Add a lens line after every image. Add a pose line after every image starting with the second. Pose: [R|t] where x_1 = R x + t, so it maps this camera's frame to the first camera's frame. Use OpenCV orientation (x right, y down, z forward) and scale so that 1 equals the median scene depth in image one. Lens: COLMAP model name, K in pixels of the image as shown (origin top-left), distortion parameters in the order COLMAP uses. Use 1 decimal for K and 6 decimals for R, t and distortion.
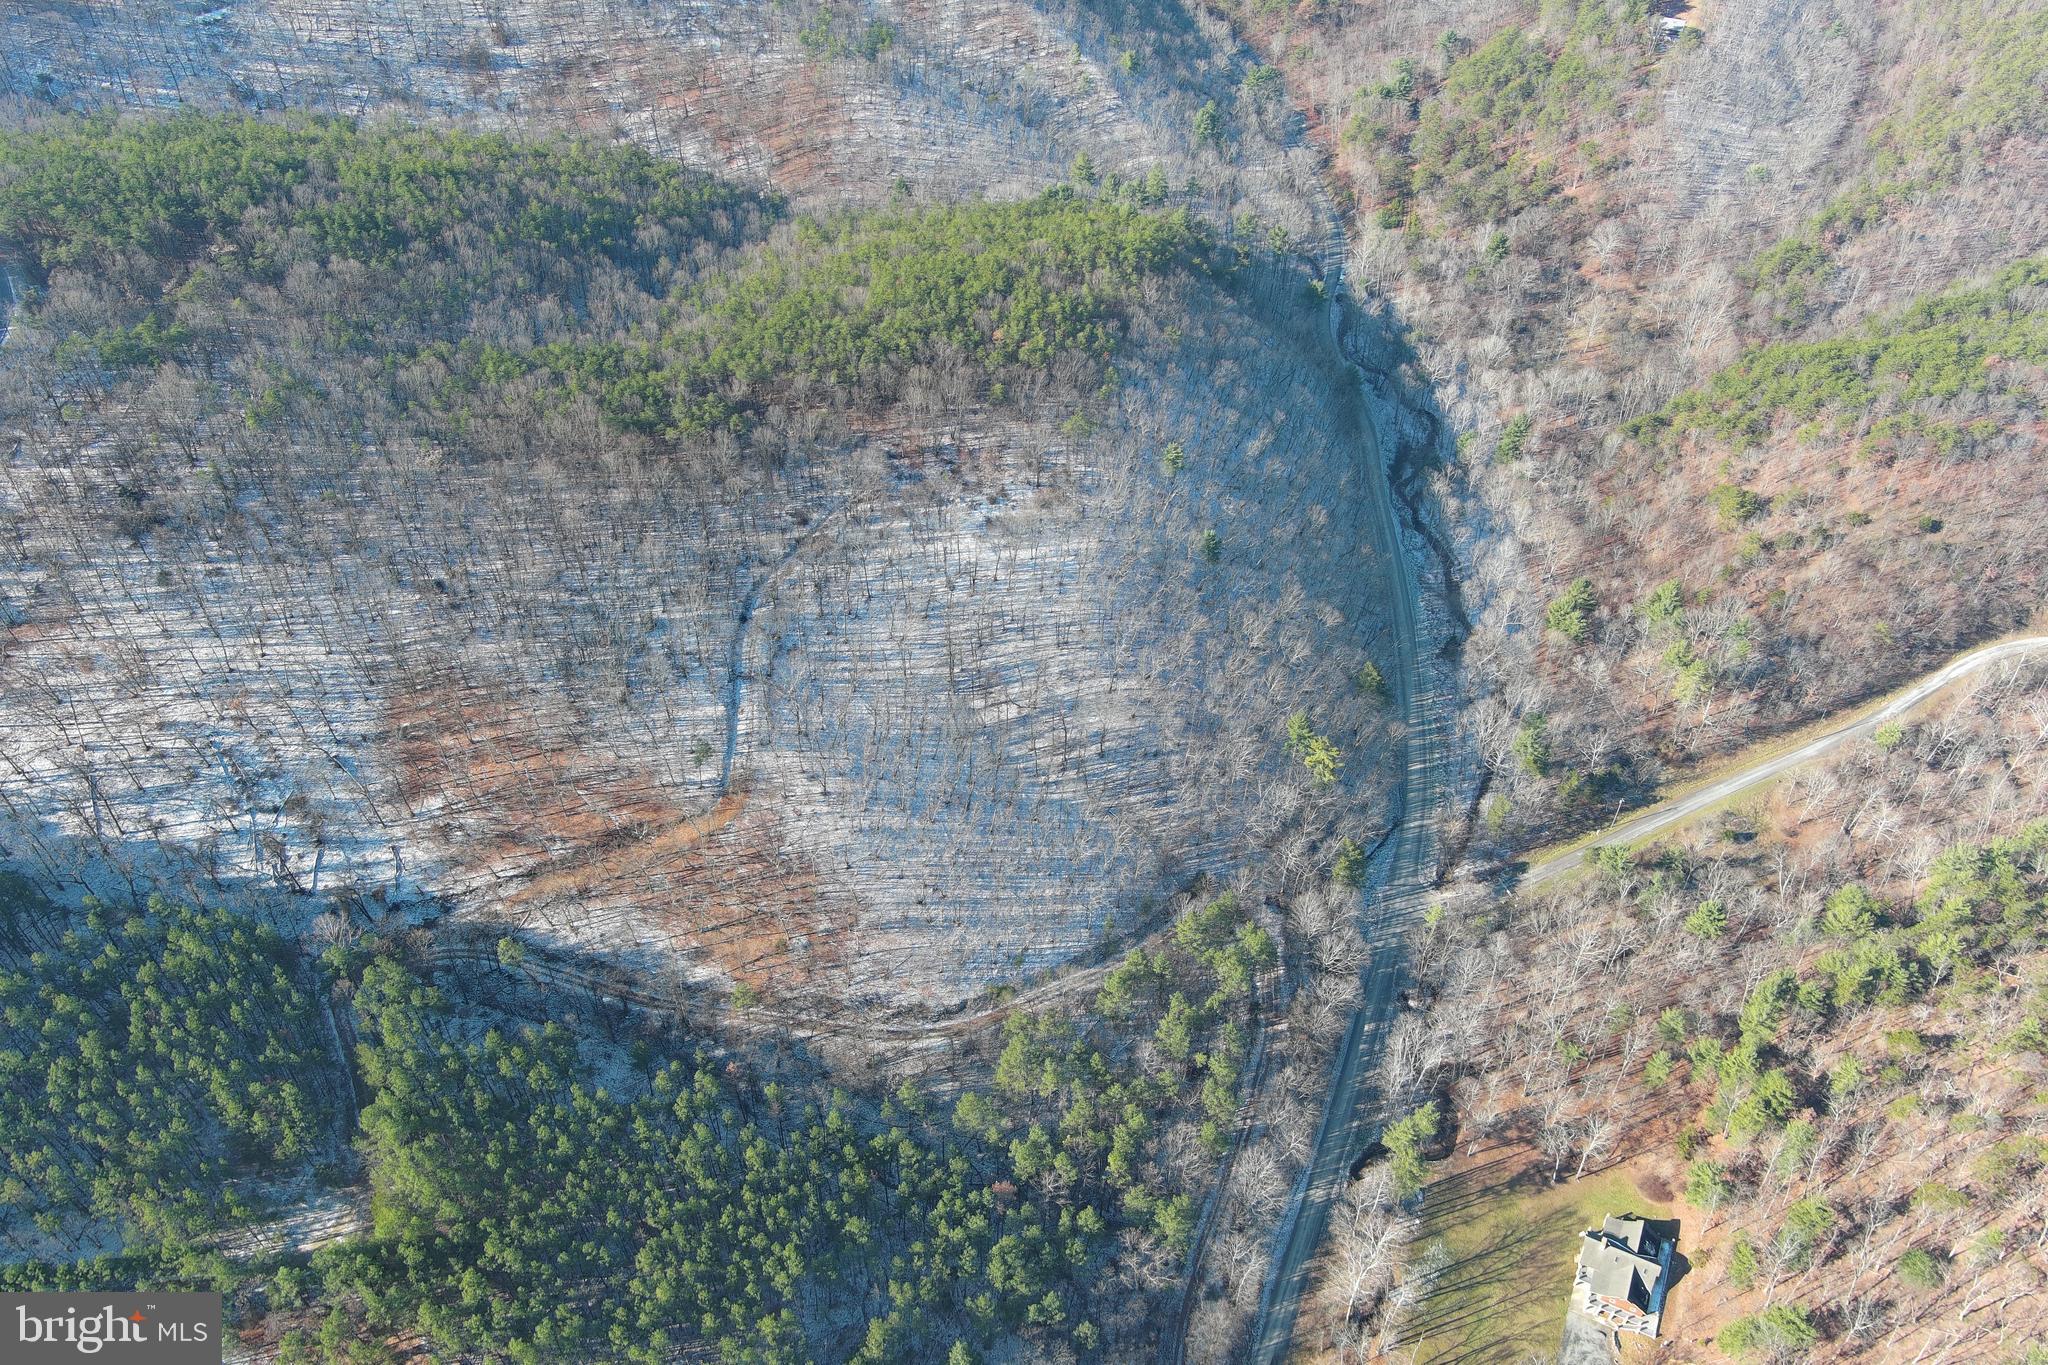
lens RADIAL K [[1585.6, 0, 1018.9], [0, 1585.6, 683.2], [0, 0, 1]] dist [0.021716, -0.018681]
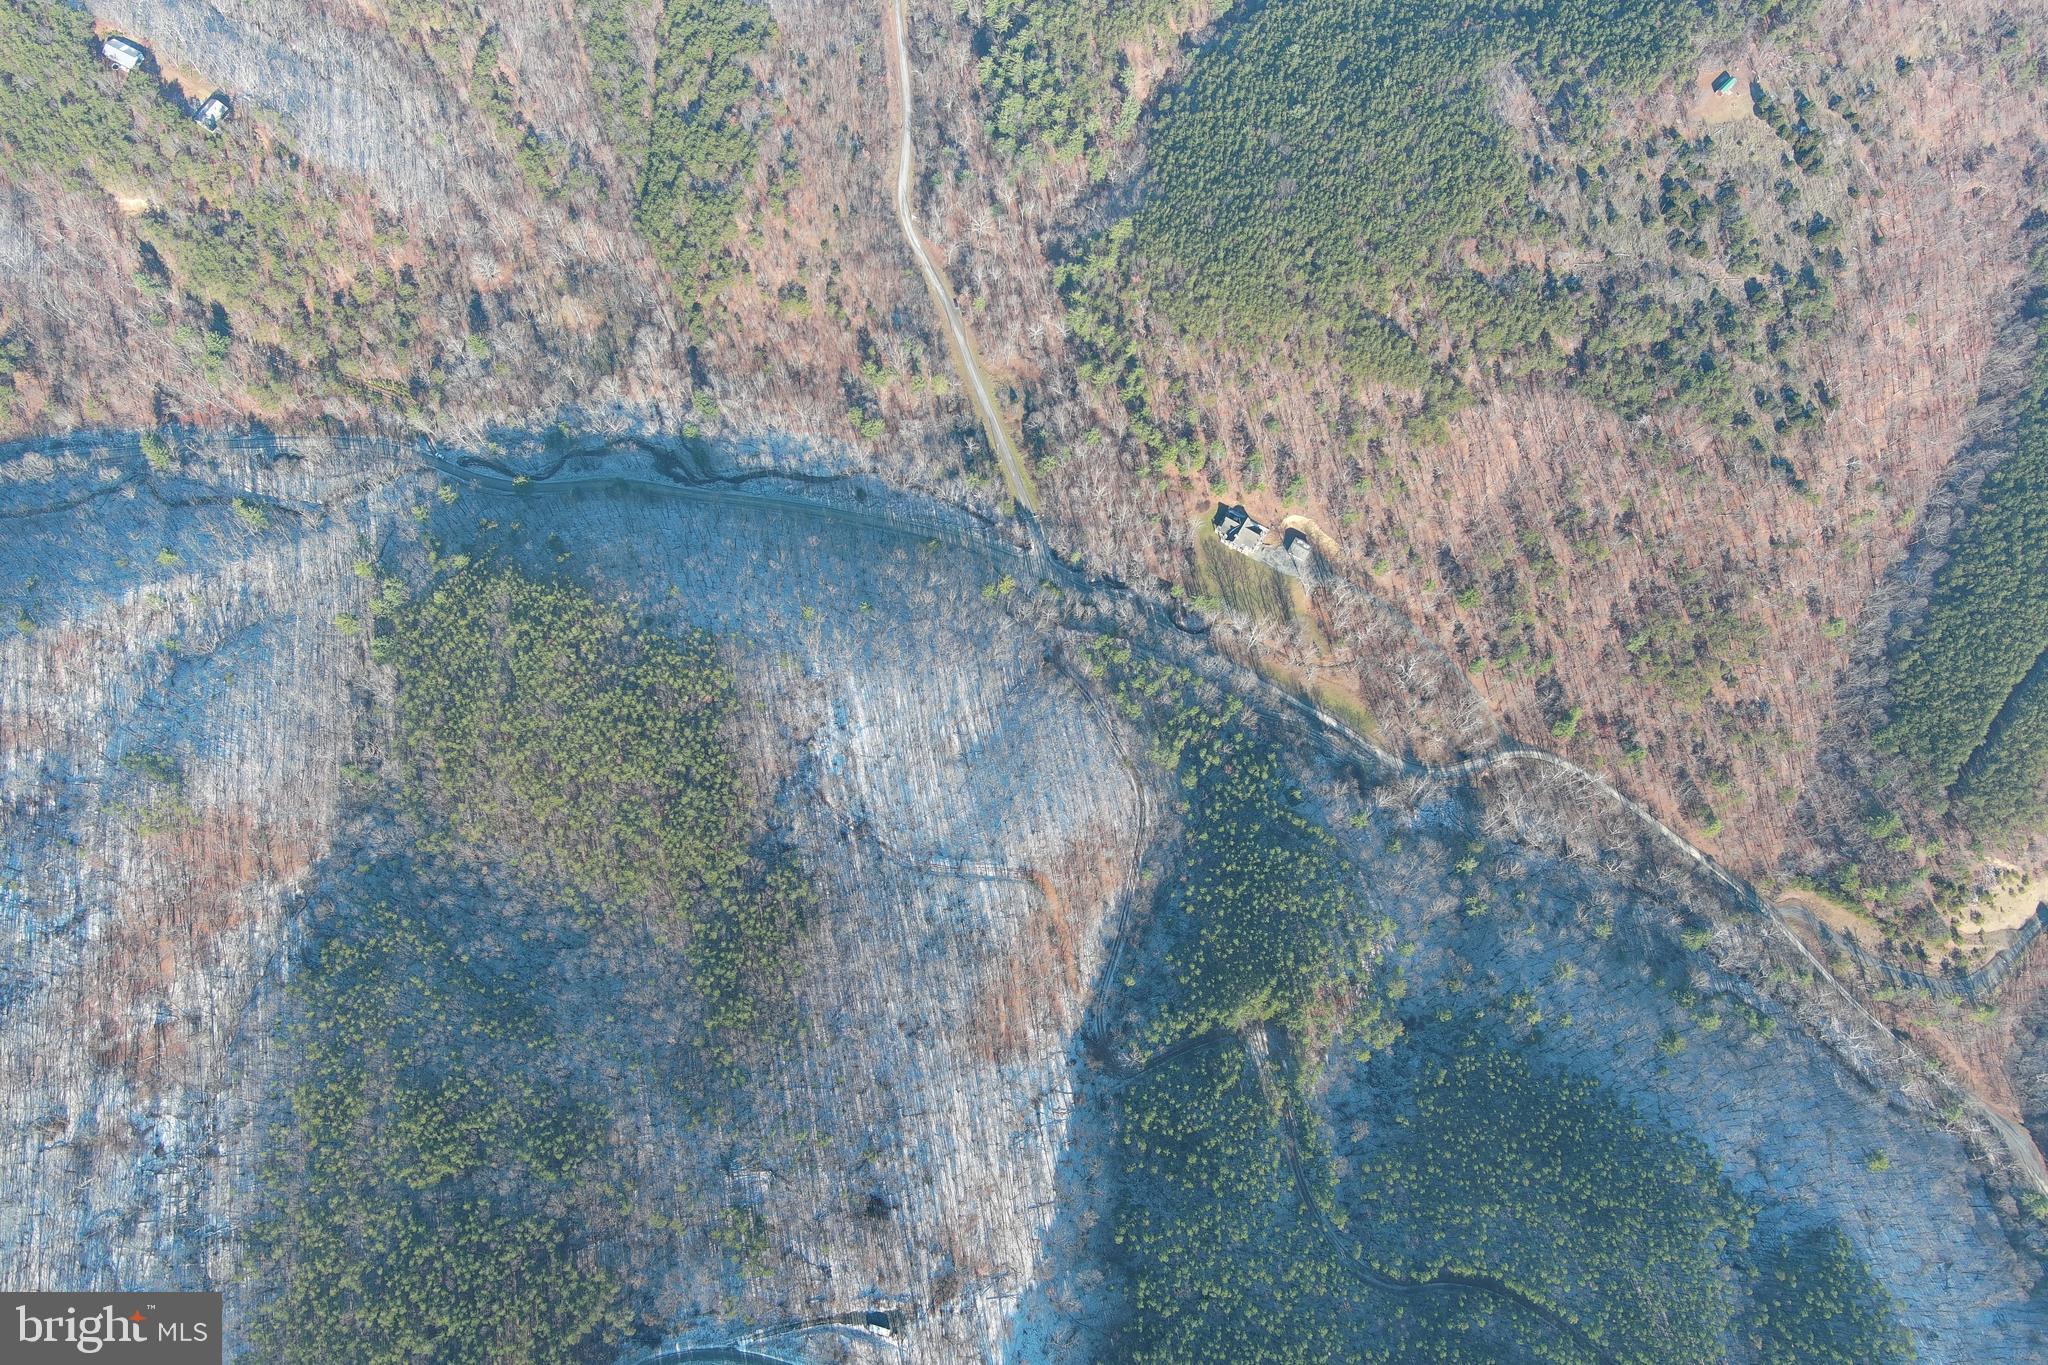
lens RADIAL K [[1582.3, 0, 1020.2], [0, 1582.3, 684.3], [0, 0, 1]] dist [0.041805, -0.069010]
pose [[0.086823, -0.954543, 0.285148, -0.426256], [0.668422, 0.268055, 0.693800, -1.125941], [-0.738698, 0.130362, 0.661310, -0.237420]]
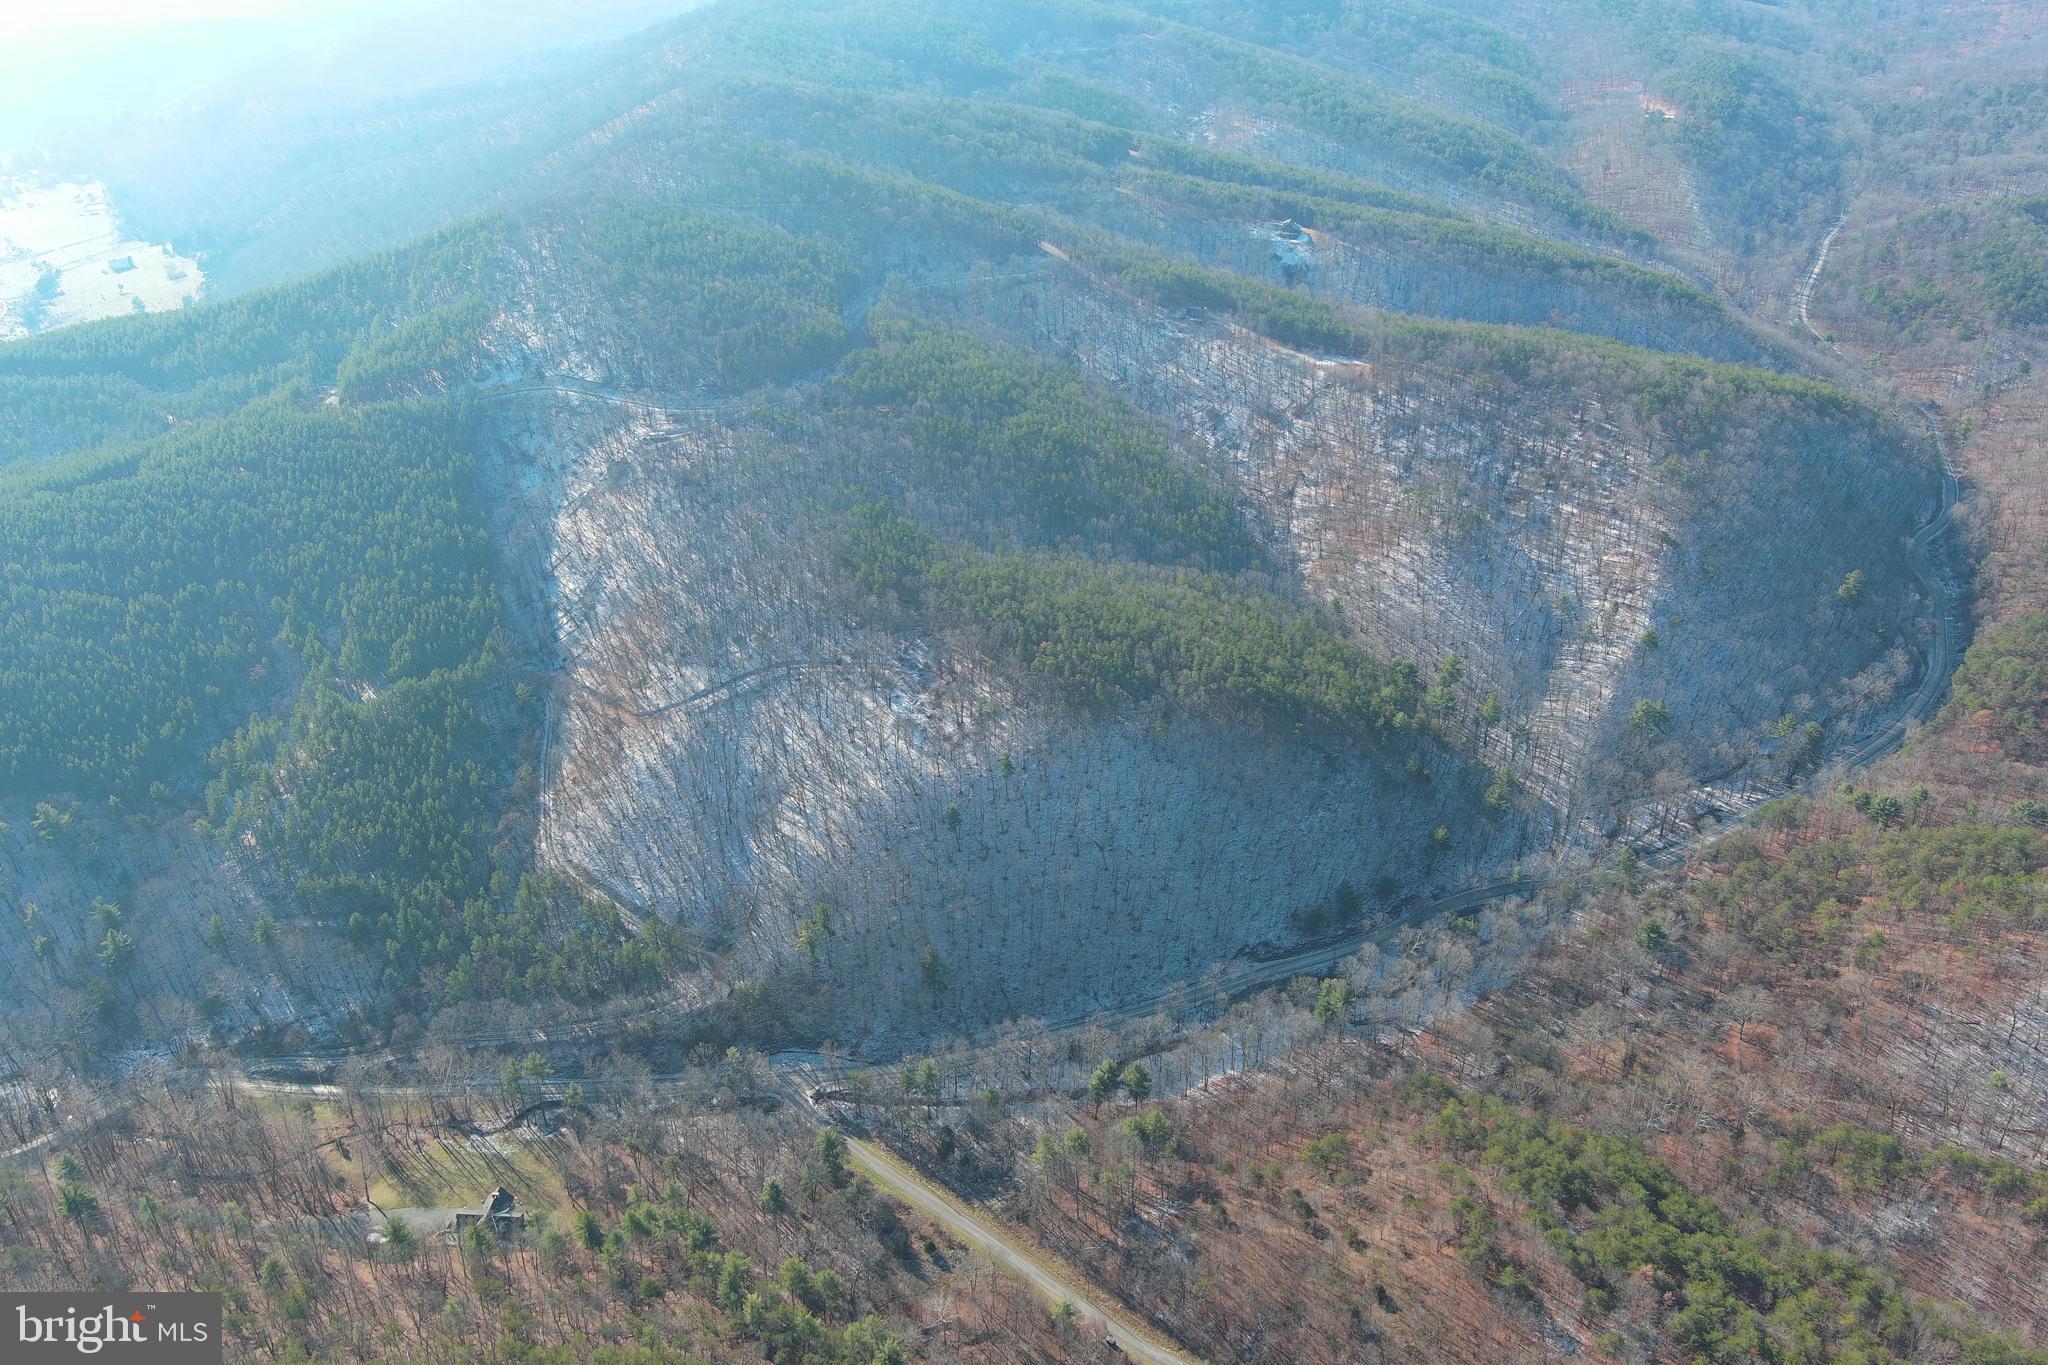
lens RADIAL K [[1582.9, 0, 1019.6], [0, 1582.9, 688.1], [0, 0, 1]] dist [0.010453, 0.003224]
pose [[0.374675, 0.467786, -0.800496, 1.155346], [-0.628509, 0.762880, 0.151628, -0.404660], [0.681612, 0.446308, 0.579840, 0.210290]]
